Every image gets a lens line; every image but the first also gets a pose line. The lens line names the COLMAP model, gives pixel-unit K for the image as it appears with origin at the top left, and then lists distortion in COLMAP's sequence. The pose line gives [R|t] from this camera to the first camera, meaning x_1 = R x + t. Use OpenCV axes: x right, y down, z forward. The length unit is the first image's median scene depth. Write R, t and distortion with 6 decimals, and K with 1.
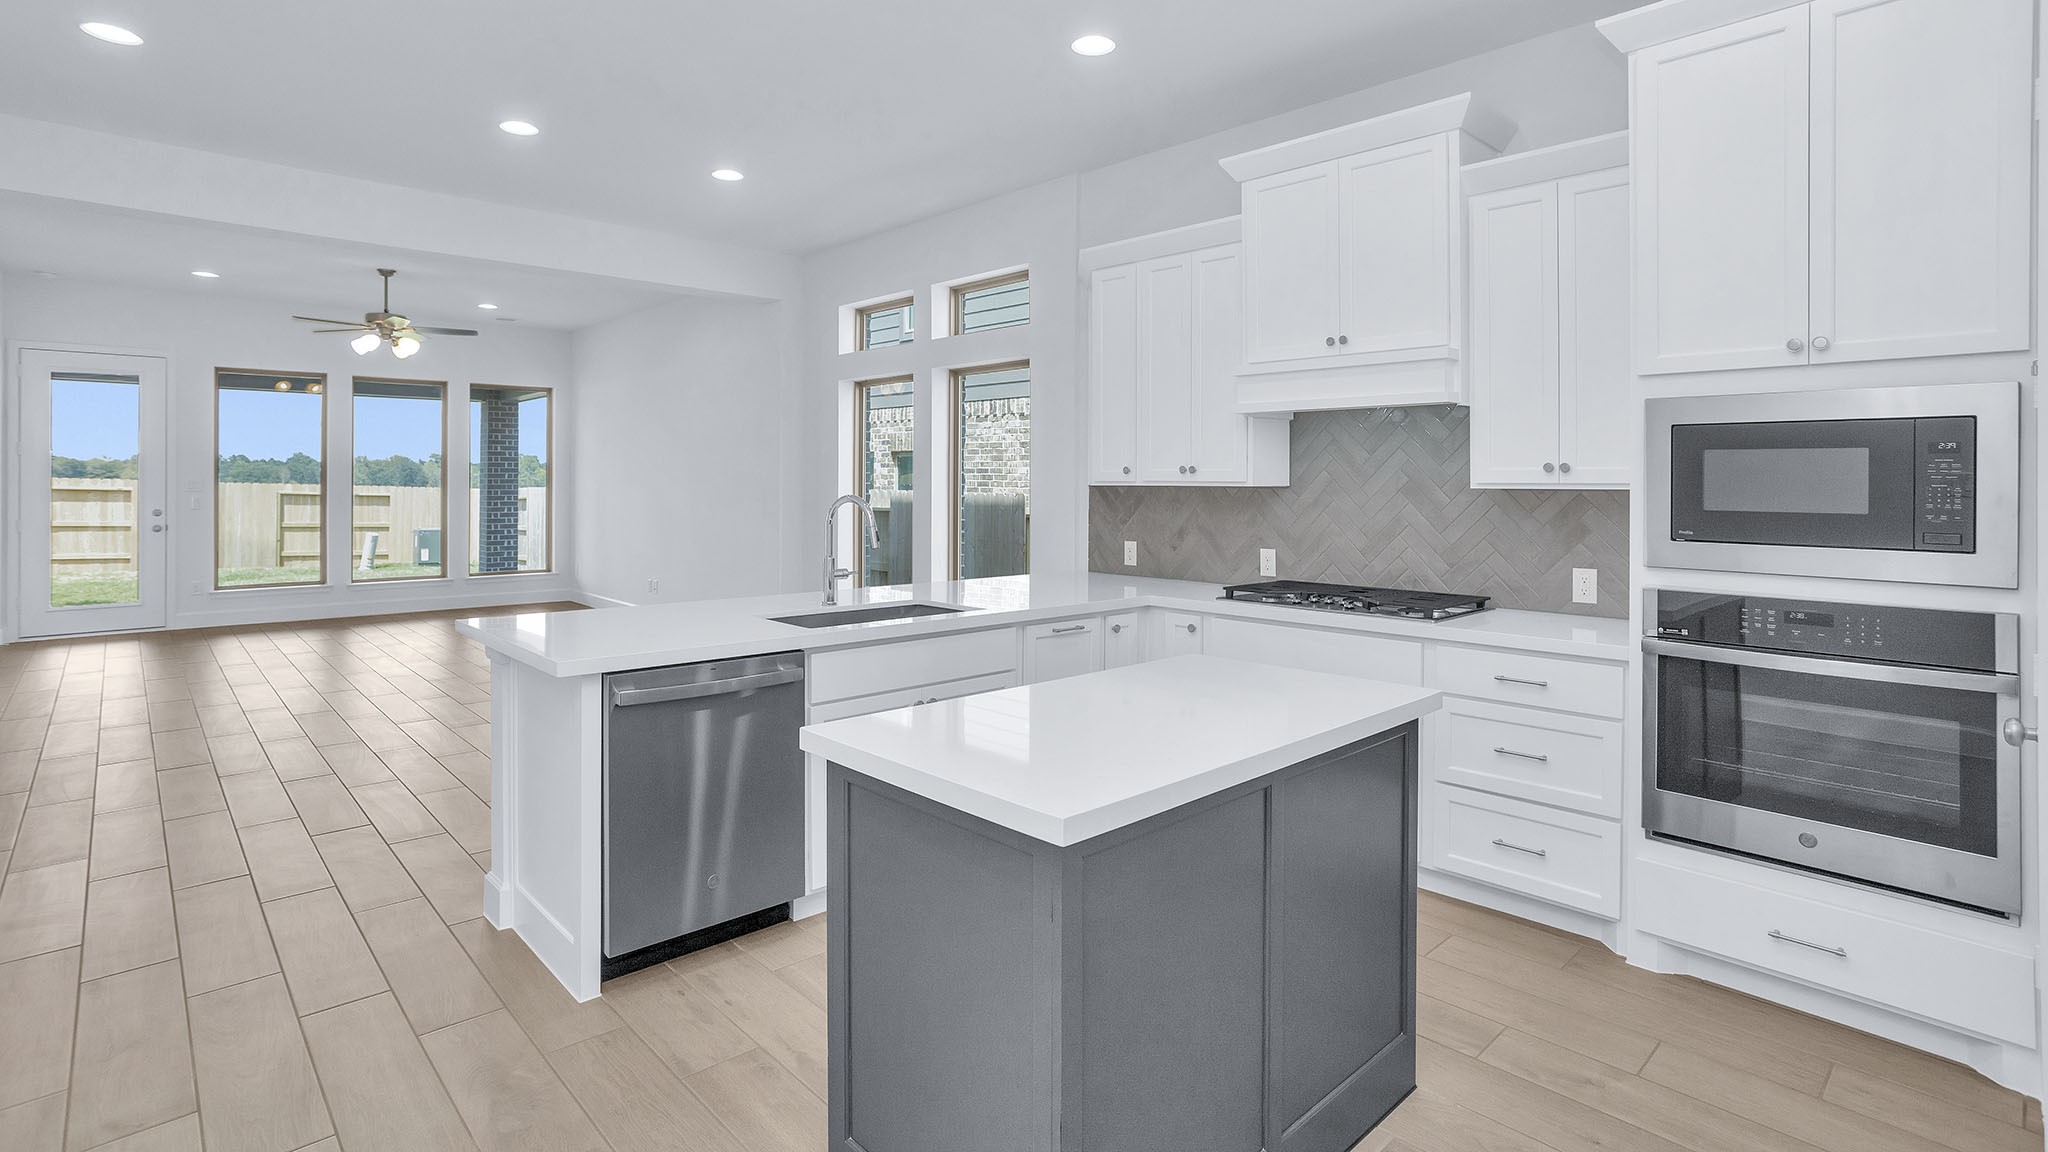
lens RADIAL K [[983.5, 0, 1037.8], [0, 983.5, 470.0], [0, 0, 1]] dist [-0.031663, 0.015842]
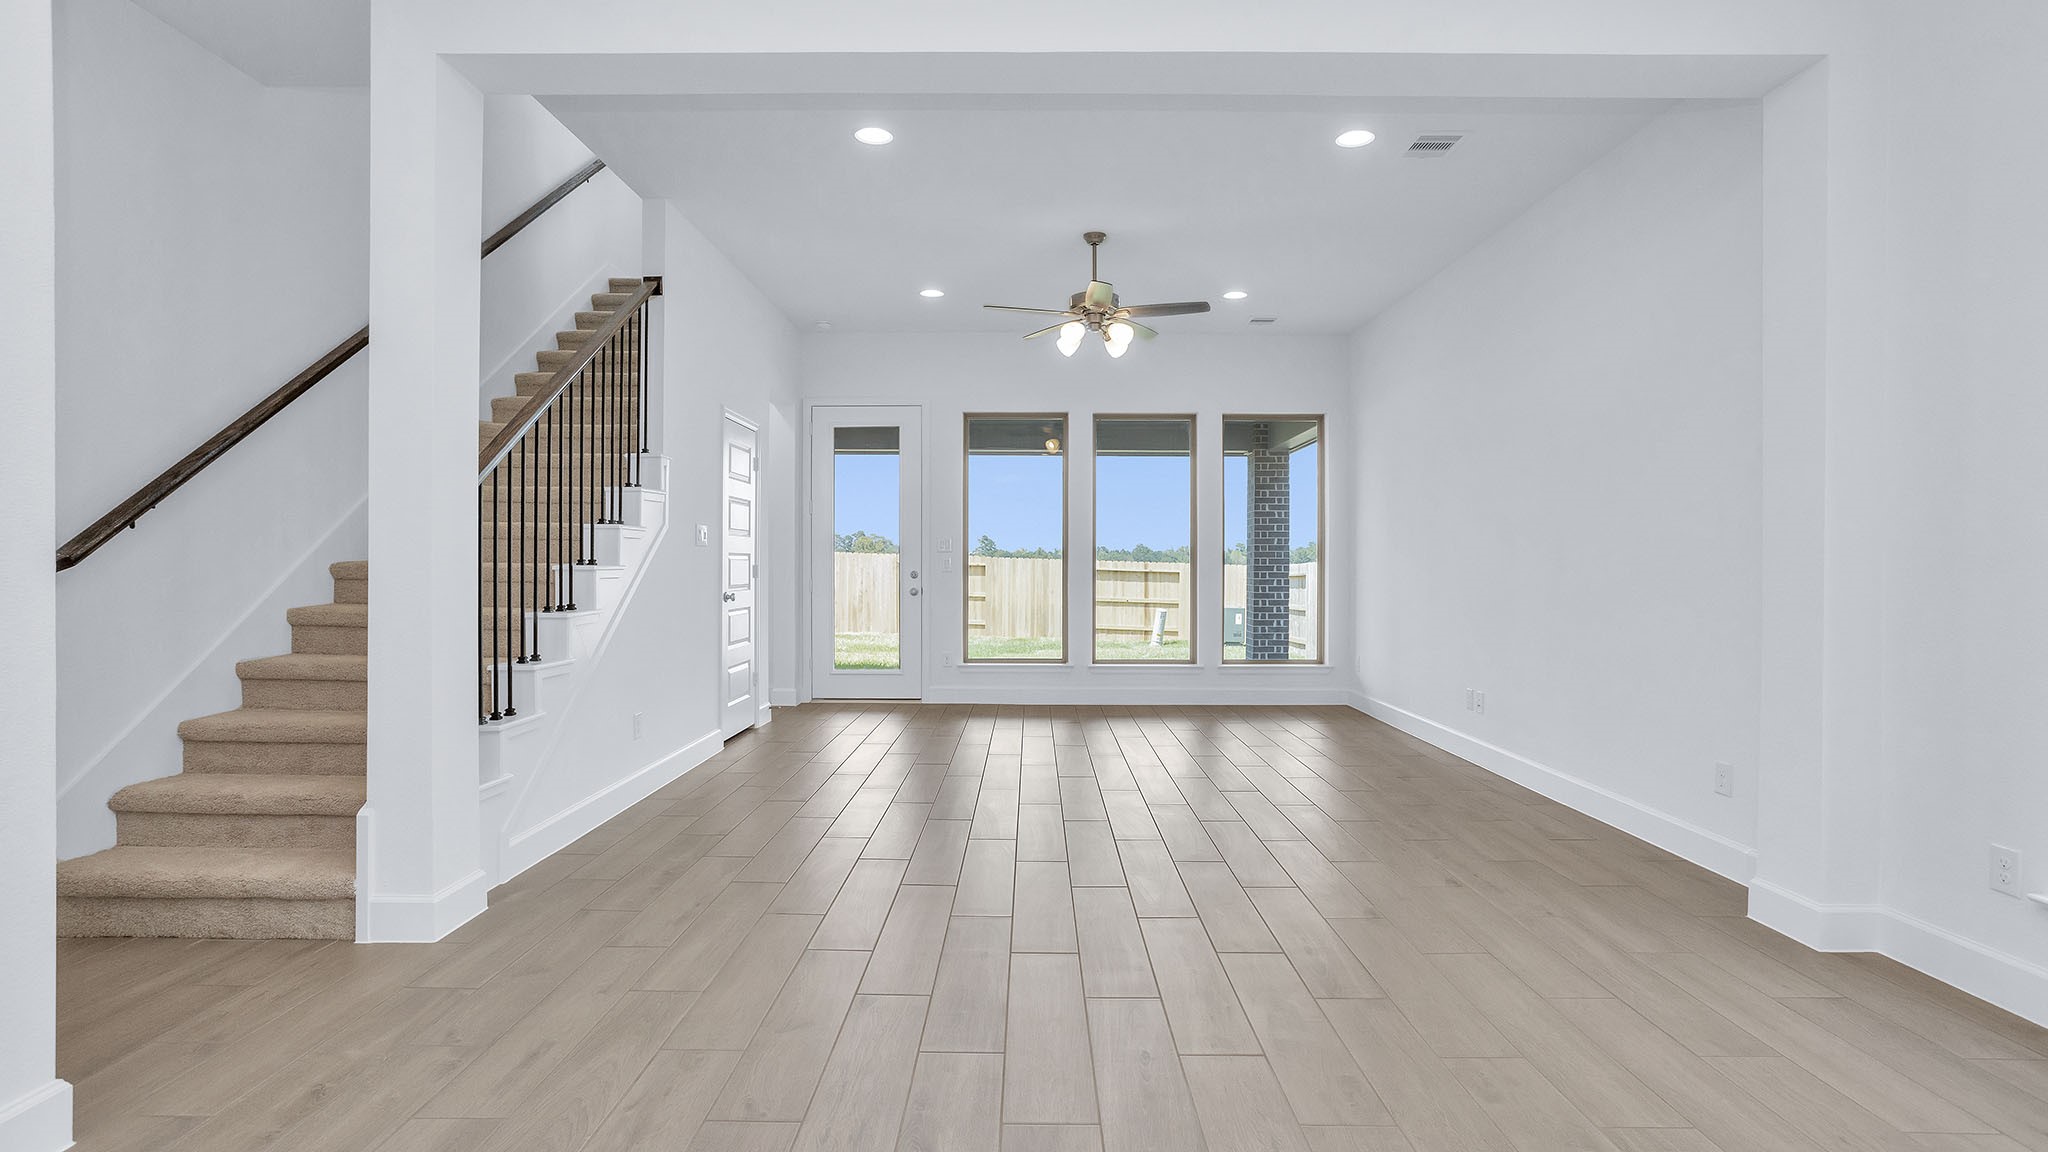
lens RADIAL K [[983.5, 0, 1042.4], [0, 983.5, 557.8], [0, 0, 1]] dist [-0.031663, 0.015842]
pose [[0.727766, -0.007960, -0.685780, -0.187443], [0.008216, 0.999962, -0.002889, 0.031972], [0.685777, -0.003532, 0.727803, 0.410637]]
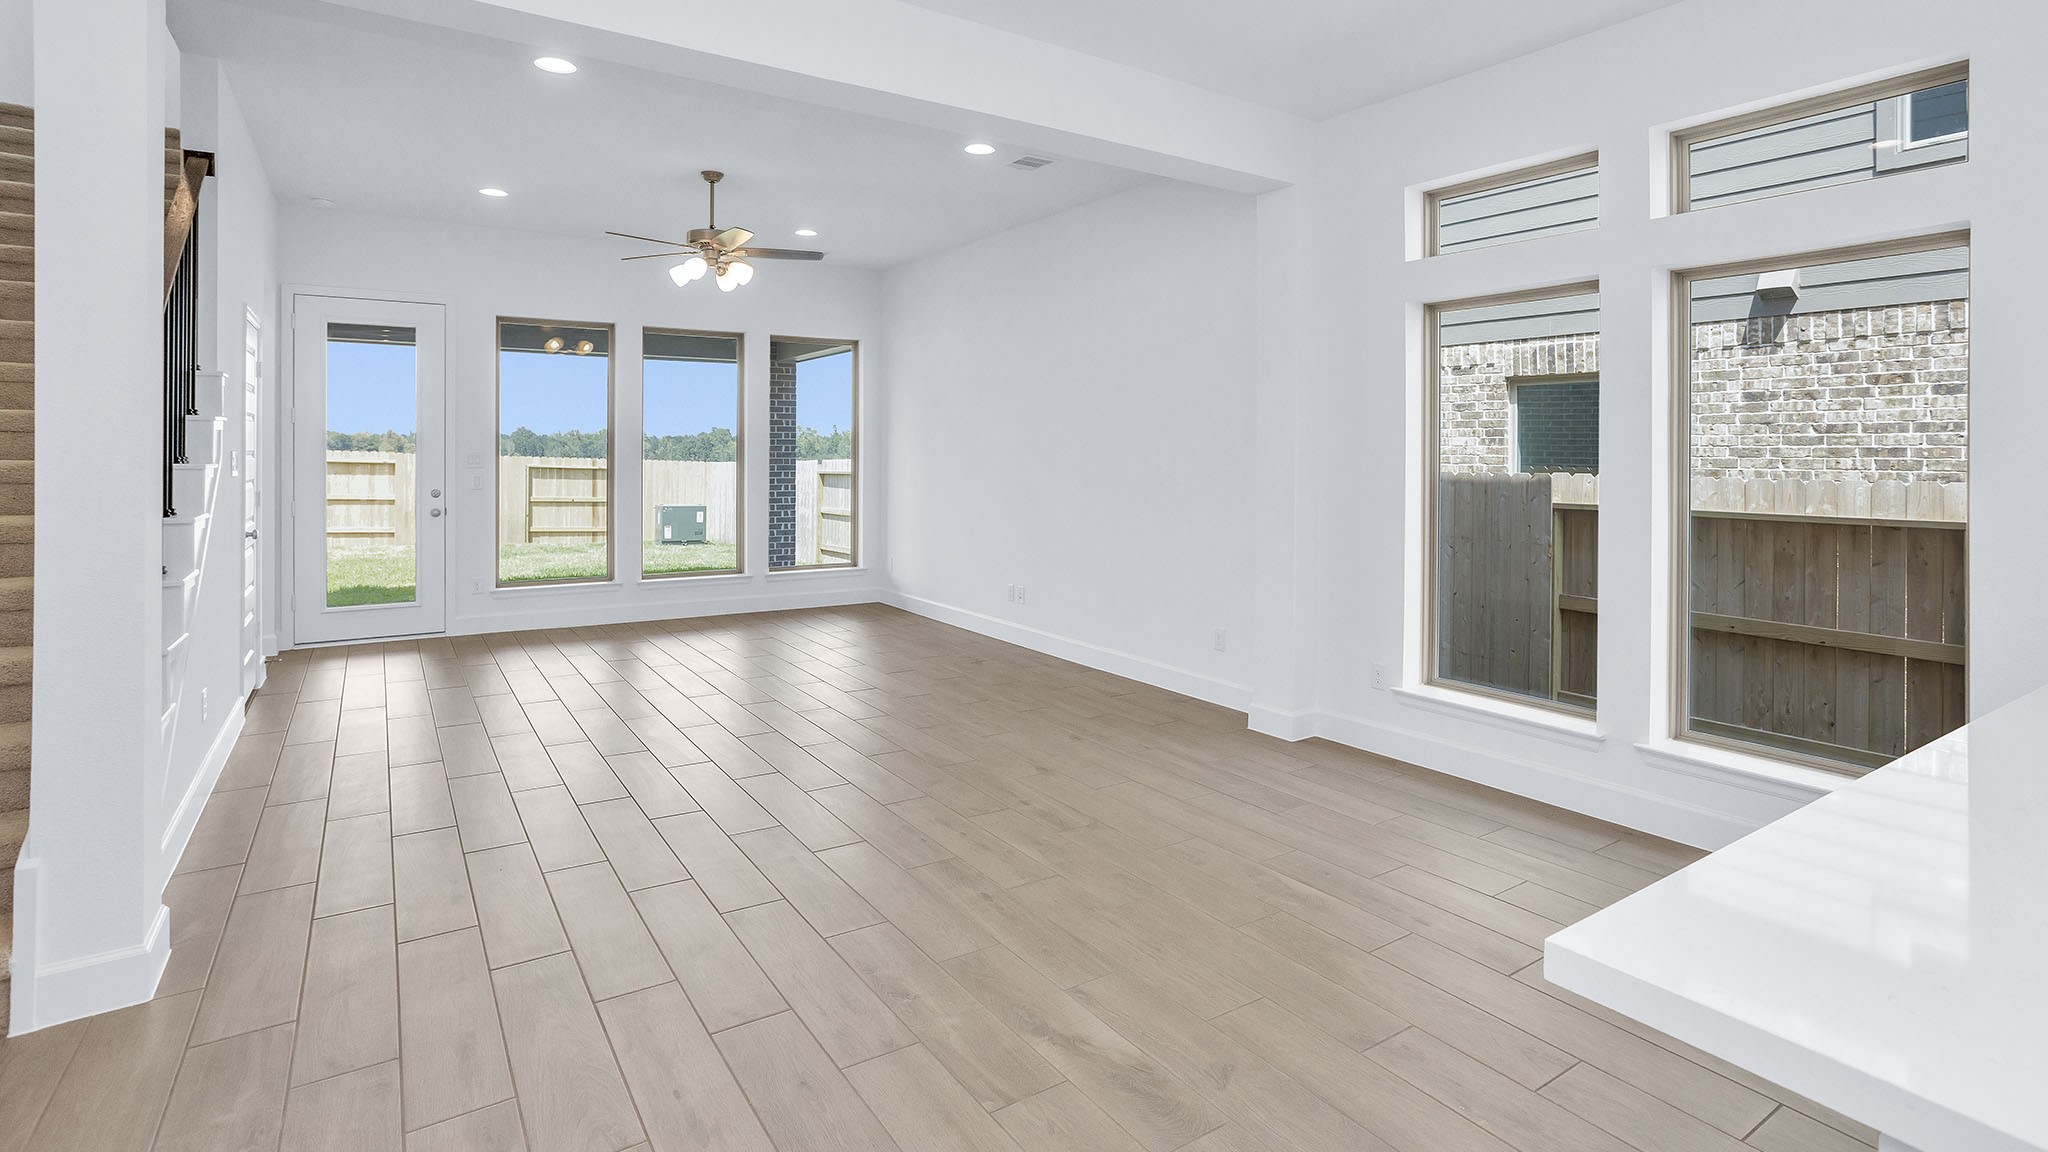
lens RADIAL K [[983.5, 0, 1045.6], [0, 983.5, 450.5], [0, 0, 1]] dist [-0.031663, 0.015842]
pose [[0.987632, 0.002038, -0.156778, -0.275481], [-0.001016, 0.999978, 0.006604, 0.002119], [0.156788, -0.006363, 0.987612, 0.273105]]
